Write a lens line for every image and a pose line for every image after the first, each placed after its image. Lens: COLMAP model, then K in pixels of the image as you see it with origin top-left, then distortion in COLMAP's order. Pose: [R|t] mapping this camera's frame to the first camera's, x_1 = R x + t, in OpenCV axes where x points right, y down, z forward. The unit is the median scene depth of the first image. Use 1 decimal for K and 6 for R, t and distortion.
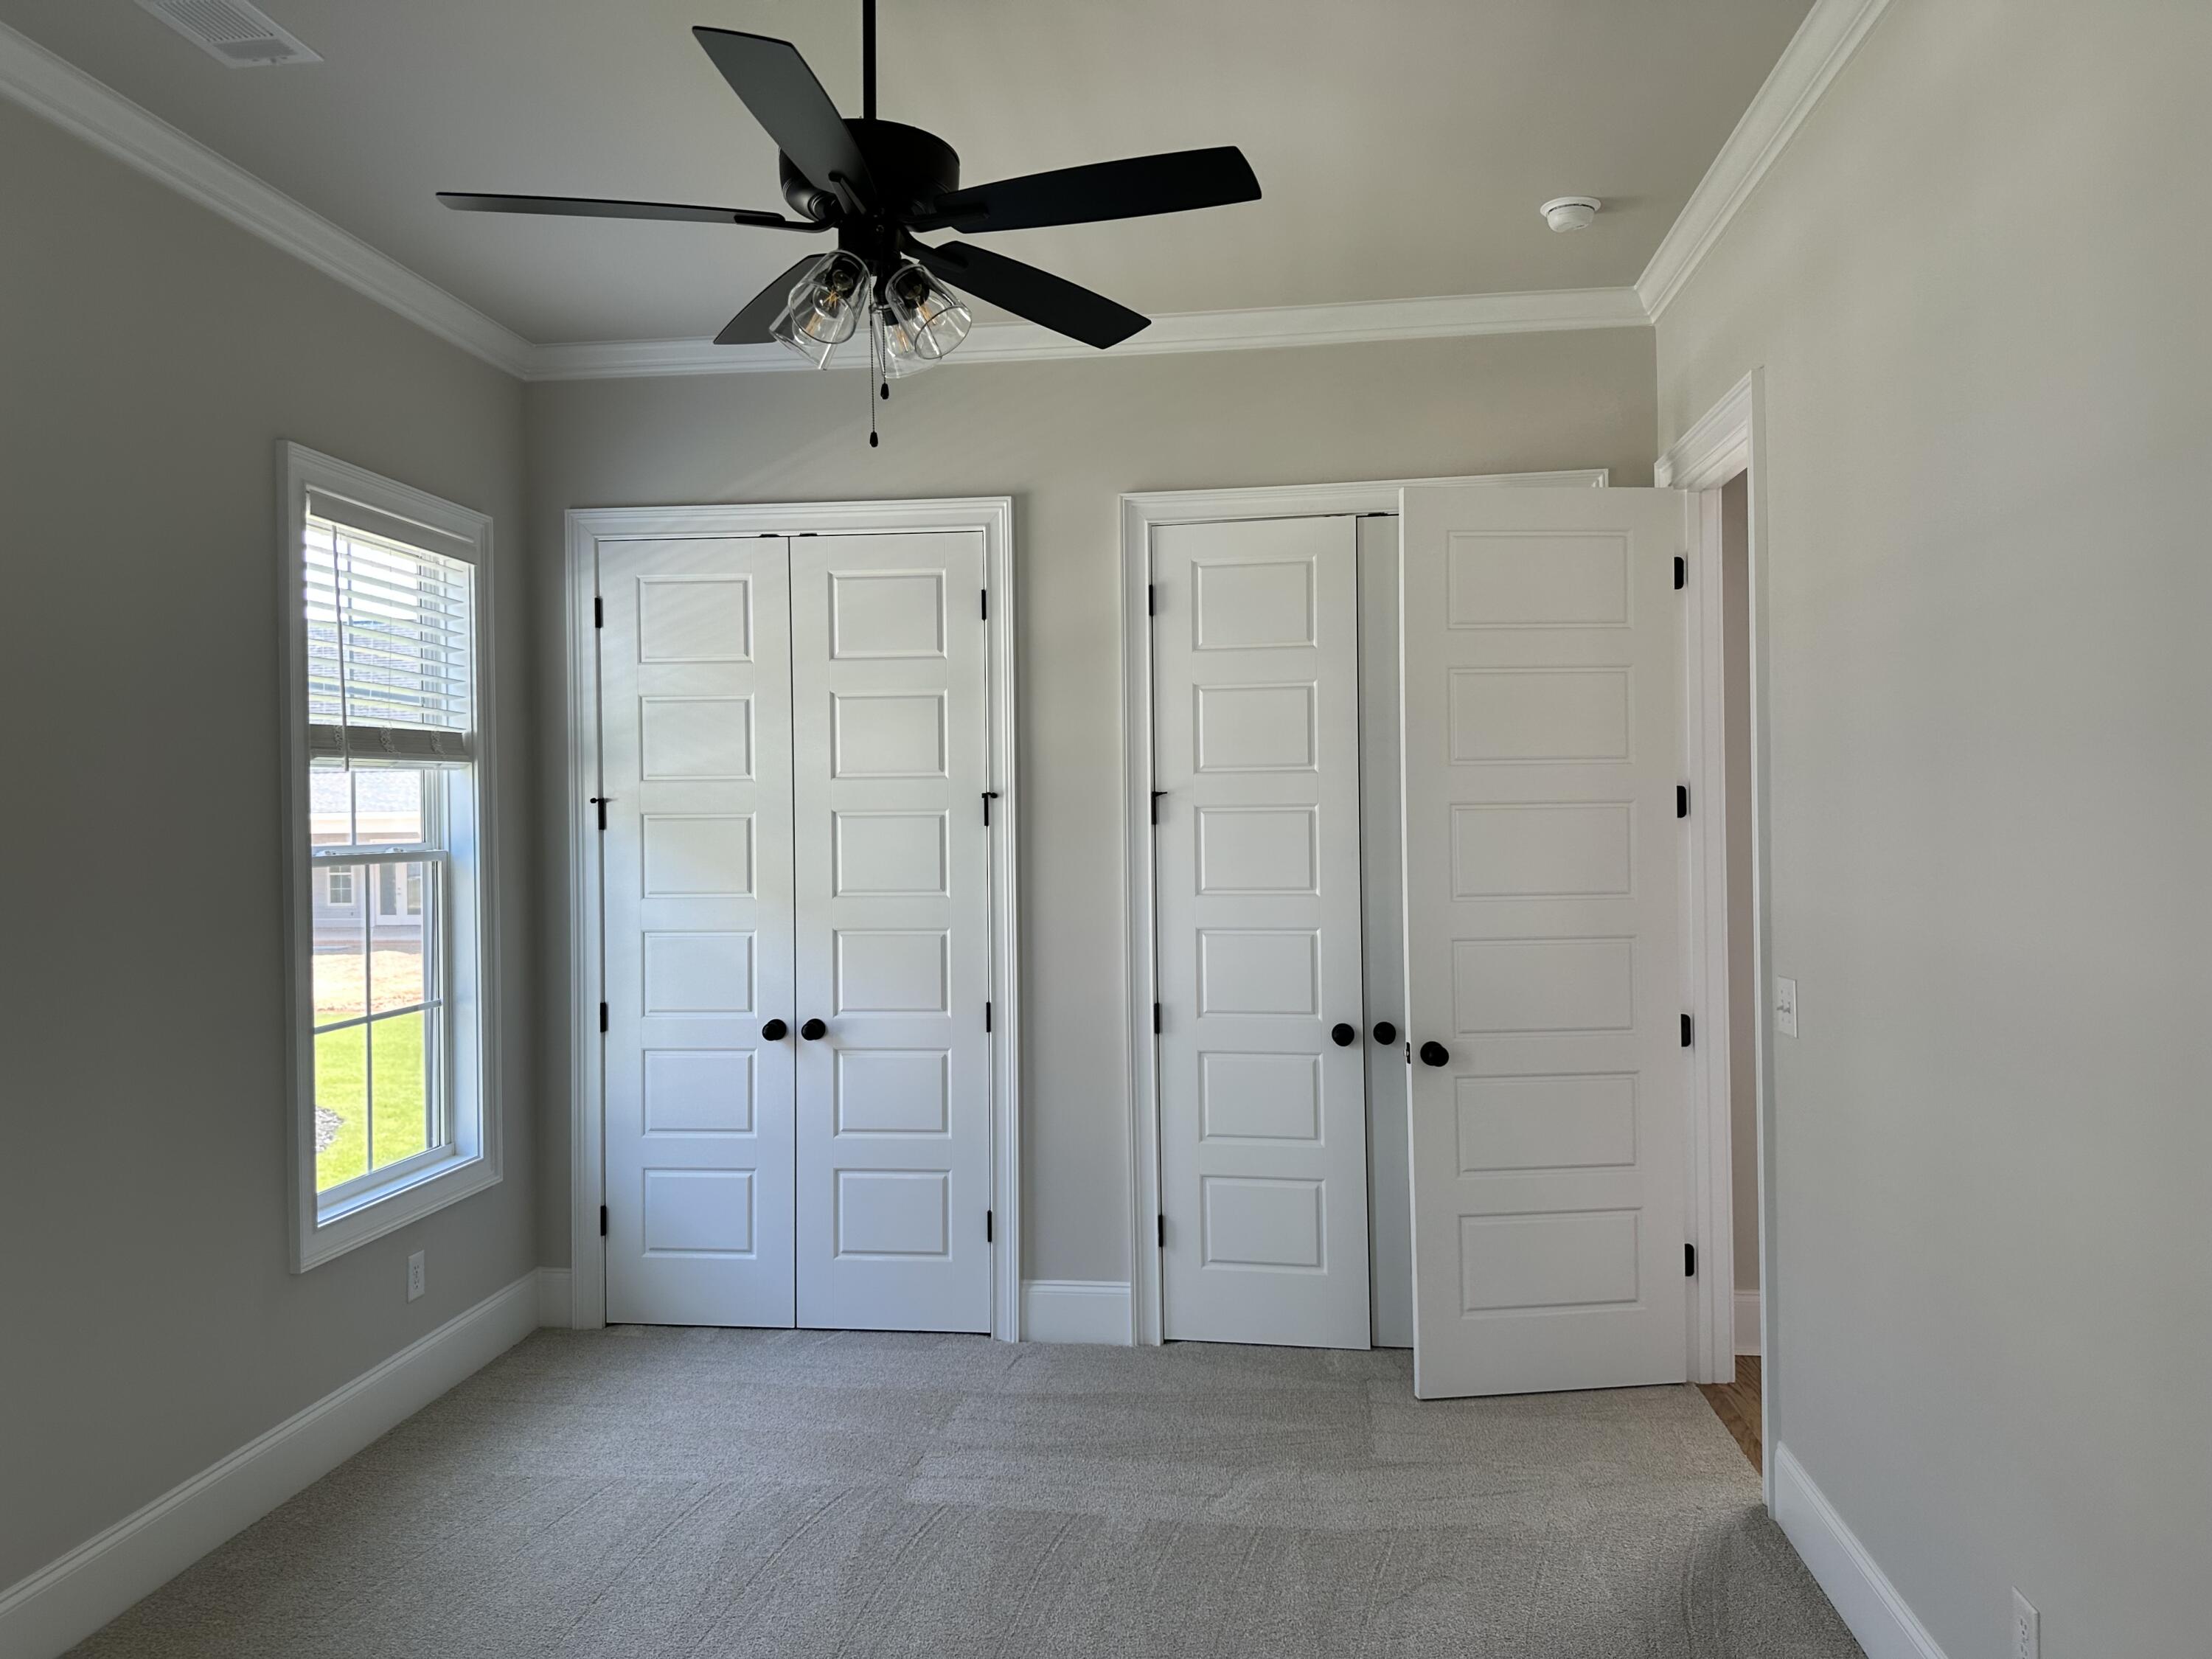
lens RADIAL K [[1560.1, 0, 1089.2], [0, 1560.1, 814.5], [0, 0, 1]] dist [0.159948, -0.268267]
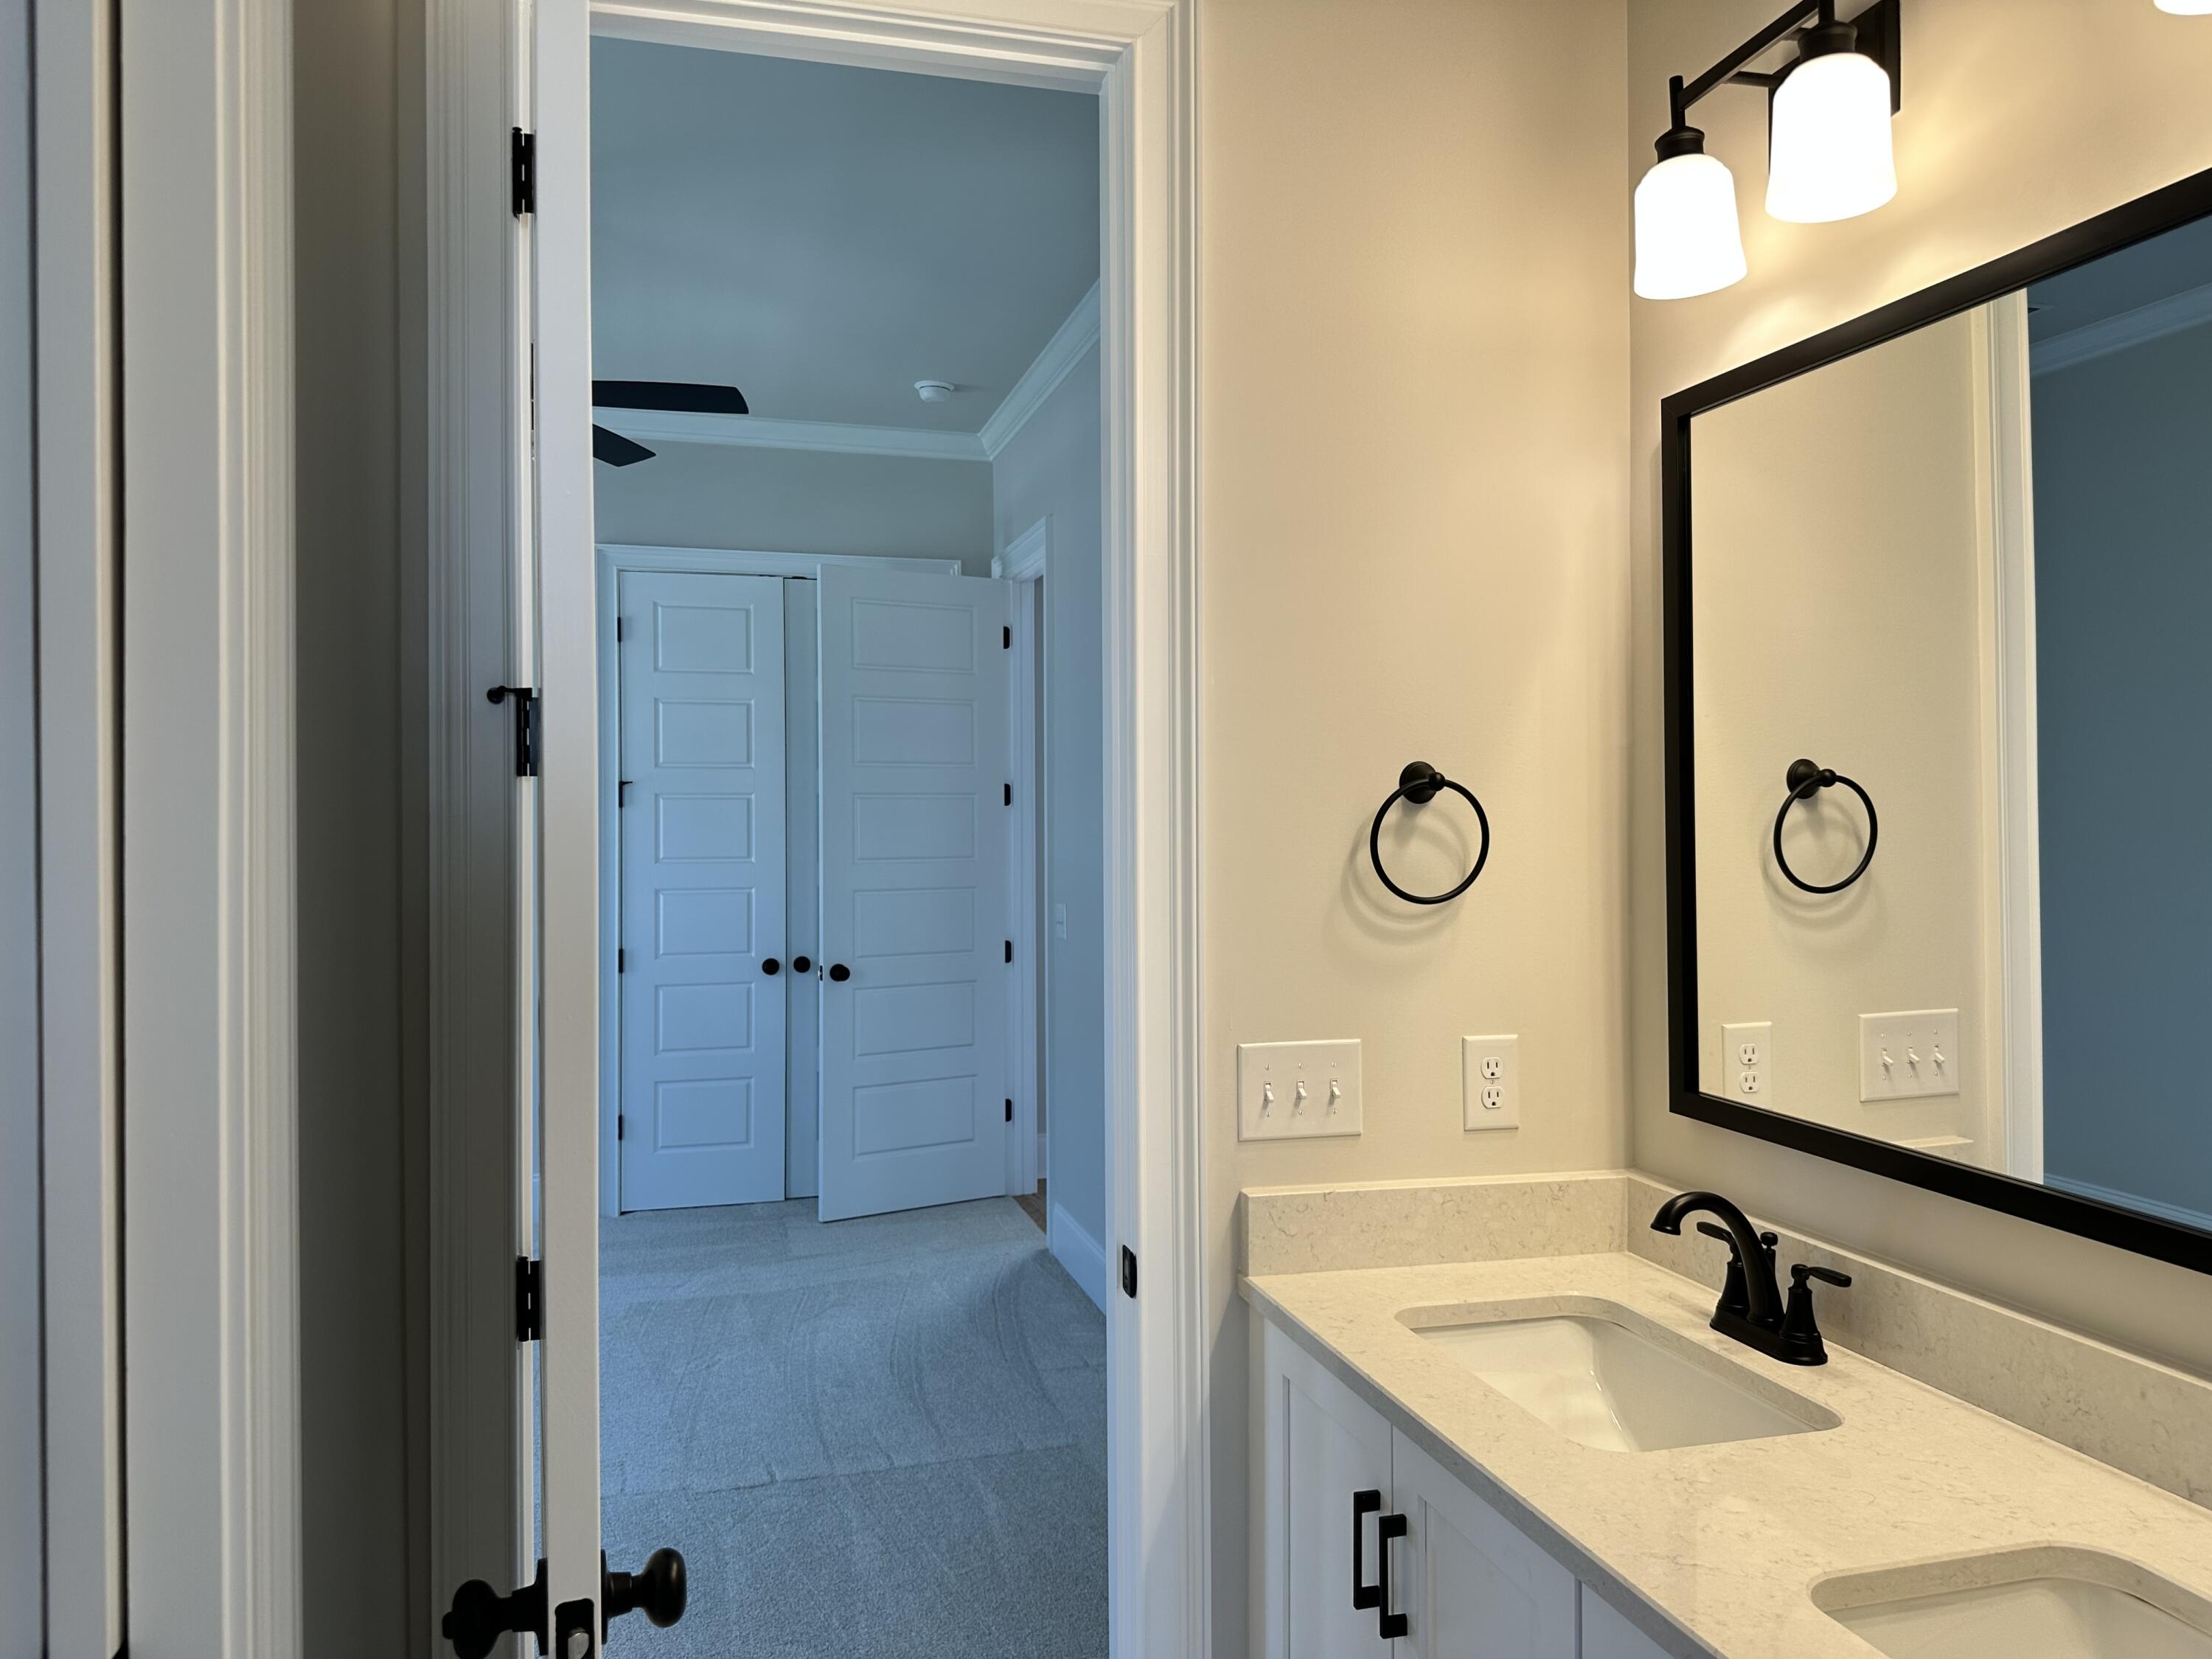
lens RADIAL K [[1560.1, 0, 1089.2], [0, 1560.1, 814.5], [0, 0, 1]] dist [0.159948, -0.268267]
pose [[0.924630, 0.011694, 0.380687, -0.101906], [-0.009075, 0.999921, -0.008672, 0.021479], [-0.380758, 0.004564, 0.924663, -0.350464]]
